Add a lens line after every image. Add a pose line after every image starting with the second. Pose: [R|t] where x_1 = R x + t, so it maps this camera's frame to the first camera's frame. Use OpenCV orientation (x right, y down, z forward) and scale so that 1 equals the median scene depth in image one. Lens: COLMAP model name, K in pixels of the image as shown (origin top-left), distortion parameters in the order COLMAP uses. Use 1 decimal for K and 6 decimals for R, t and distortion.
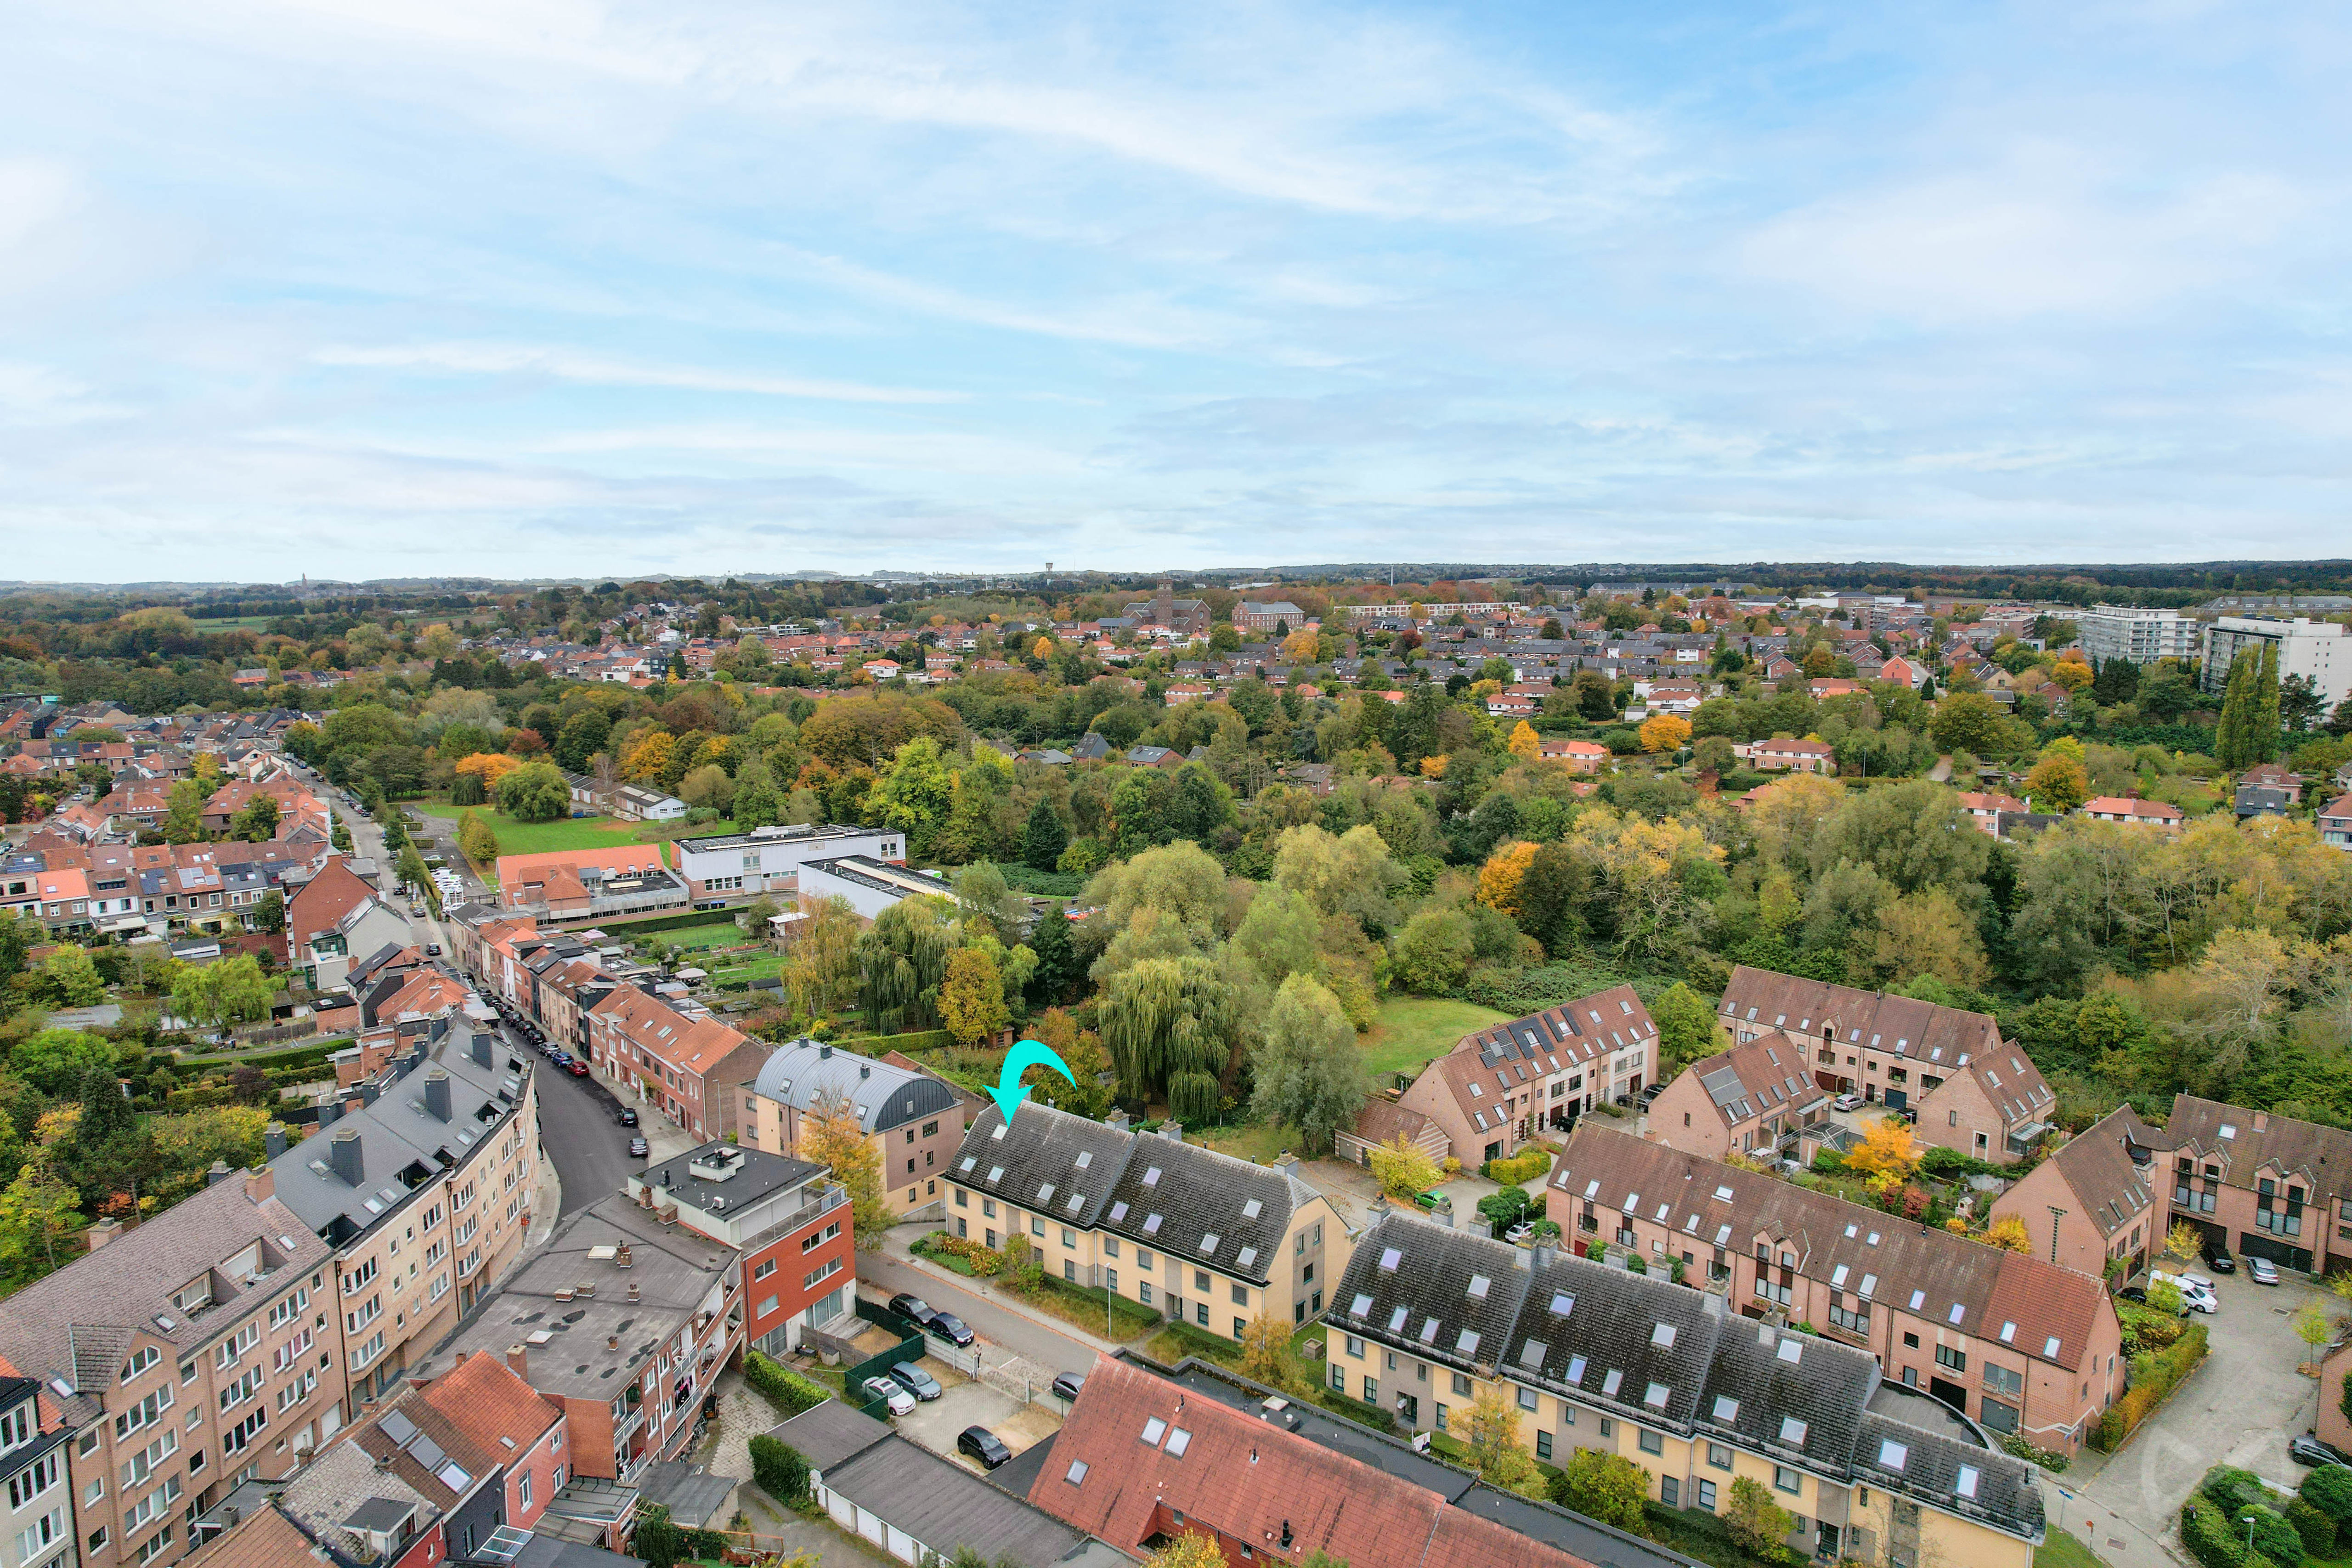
lens RADIAL K [[1513.1, 0, 1176.0], [0, 1513.1, 784.0], [0, 0, 1]] dist [0.003708, -0.000104]
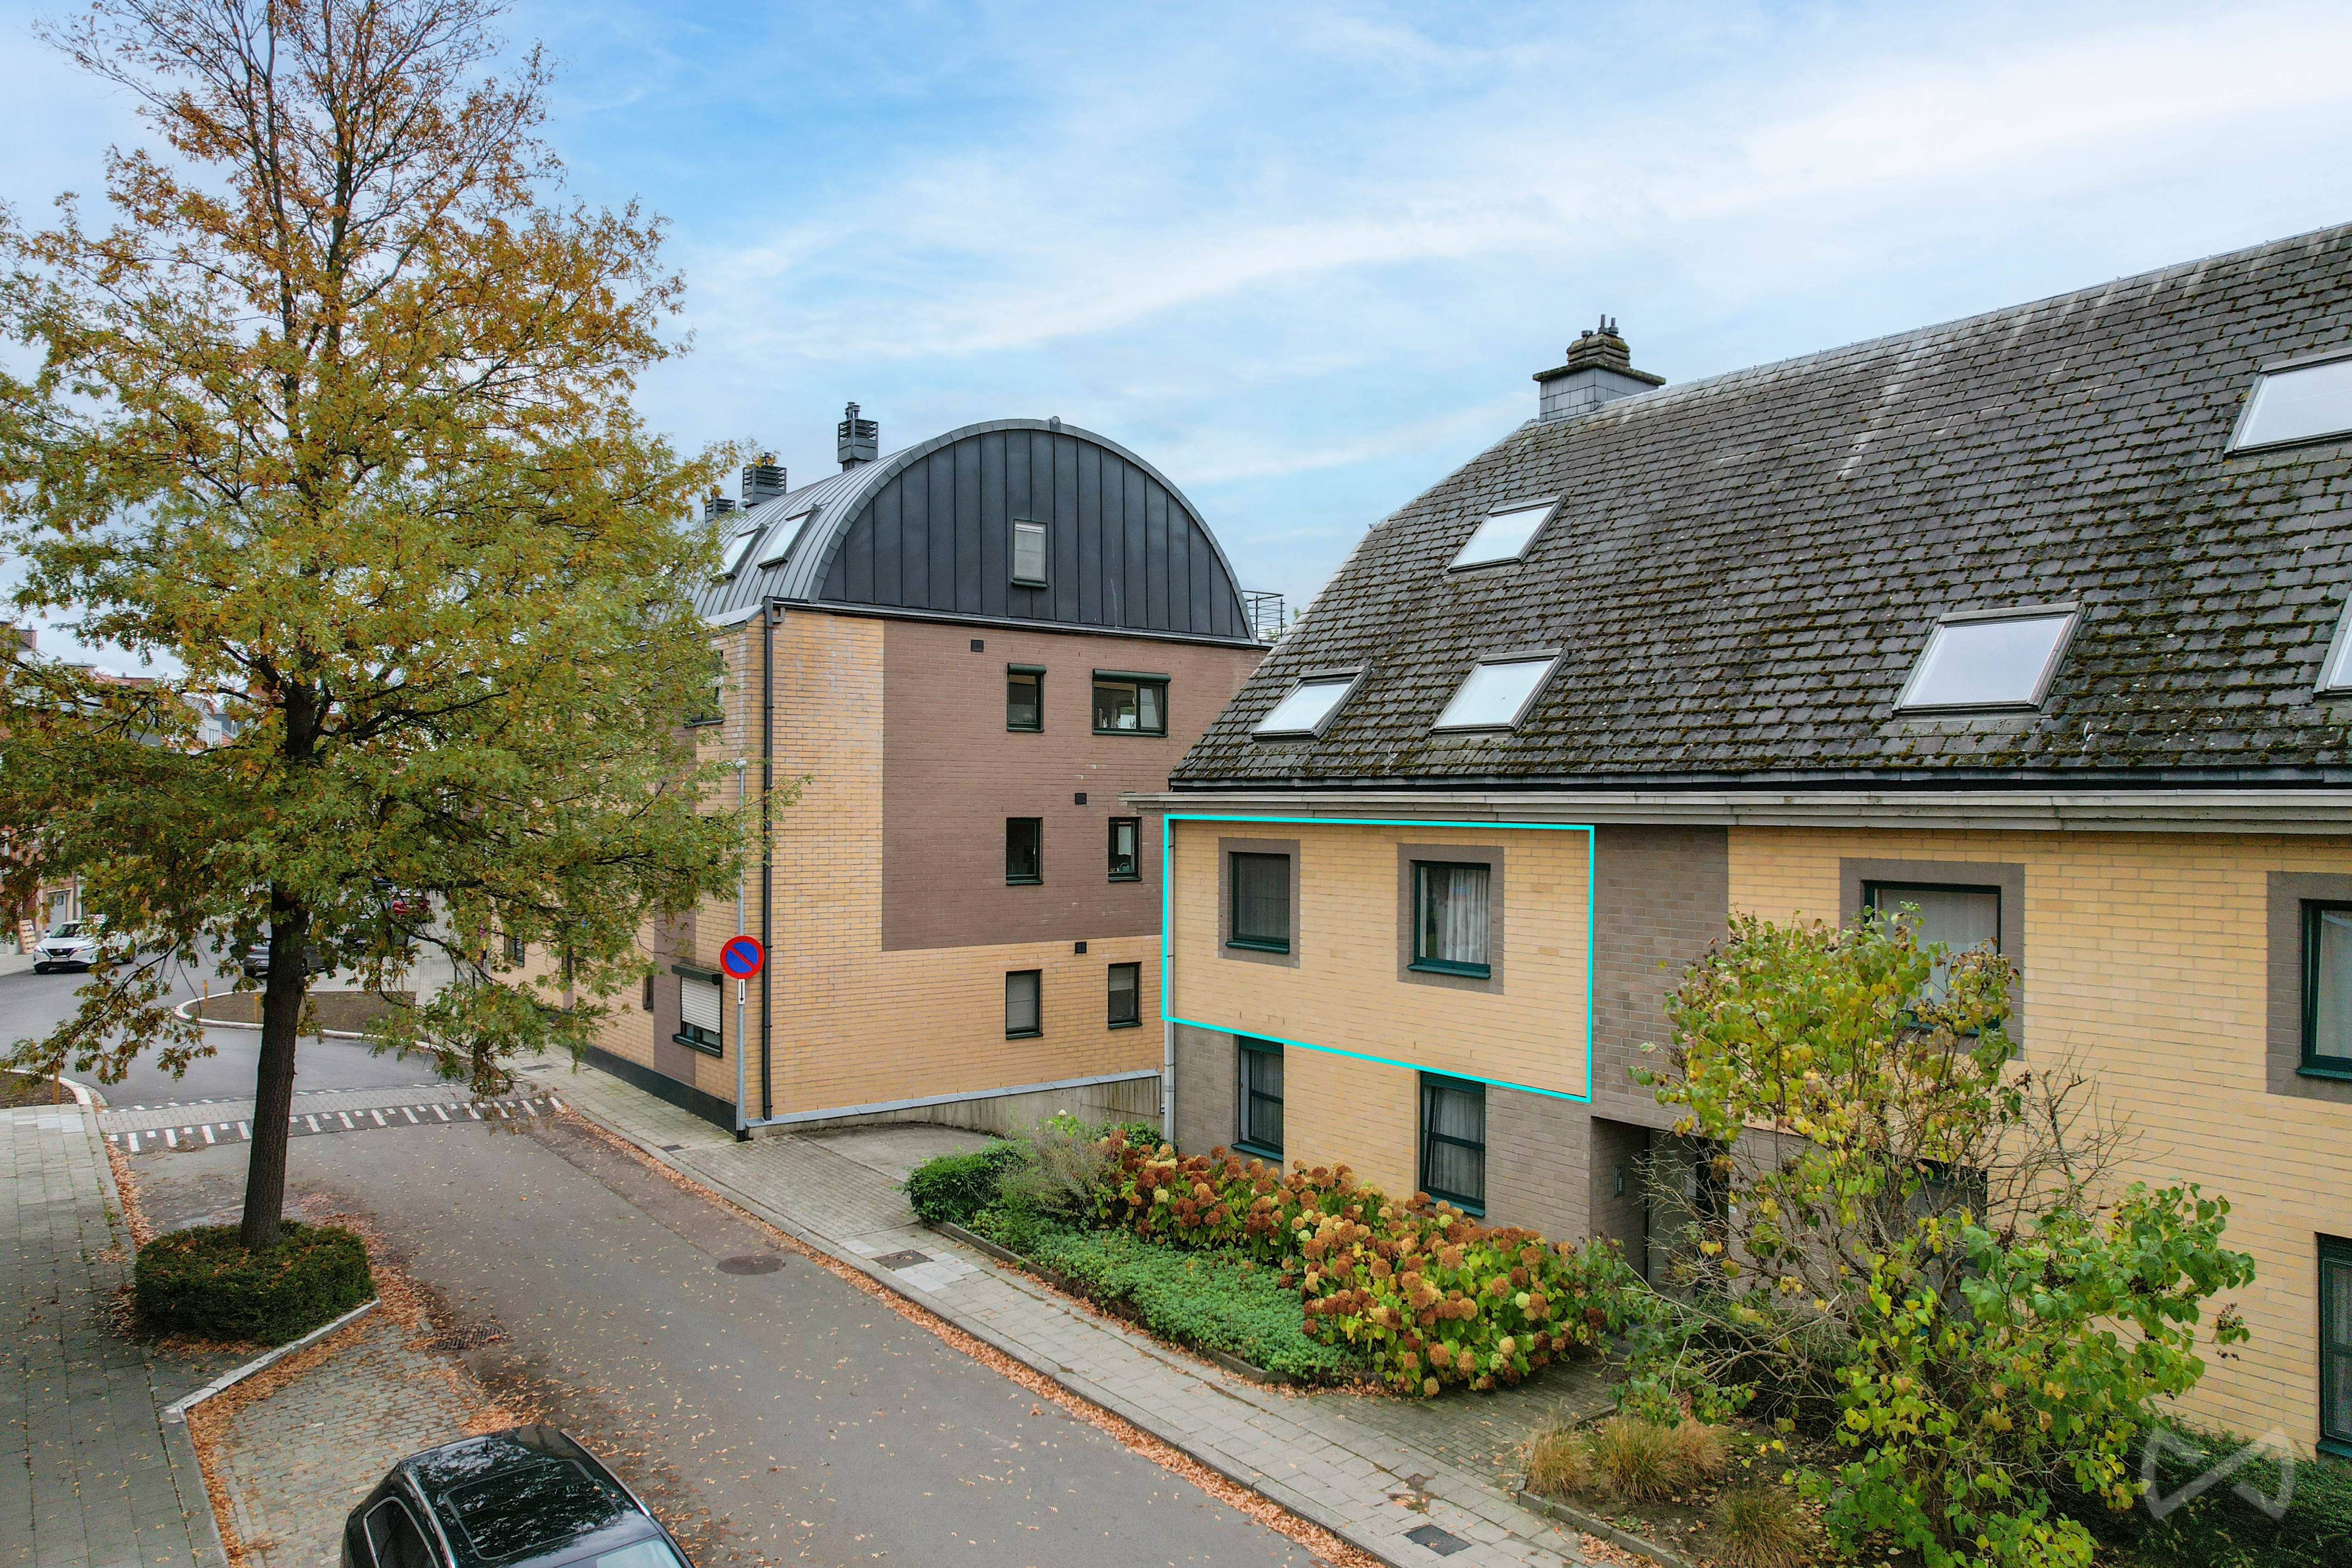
lens RADIAL K [[1578.8, 0, 1176.0], [0, 1578.8, 784.0], [0, 0, 1]] dist [-0.003676, -0.000351]
pose [[0.974663, 0.008078, -0.223531, -0.111705], [-0.040215, 0.989392, -0.139593, 0.279659], [0.220033, 0.145046, 0.964649, 0.824428]]
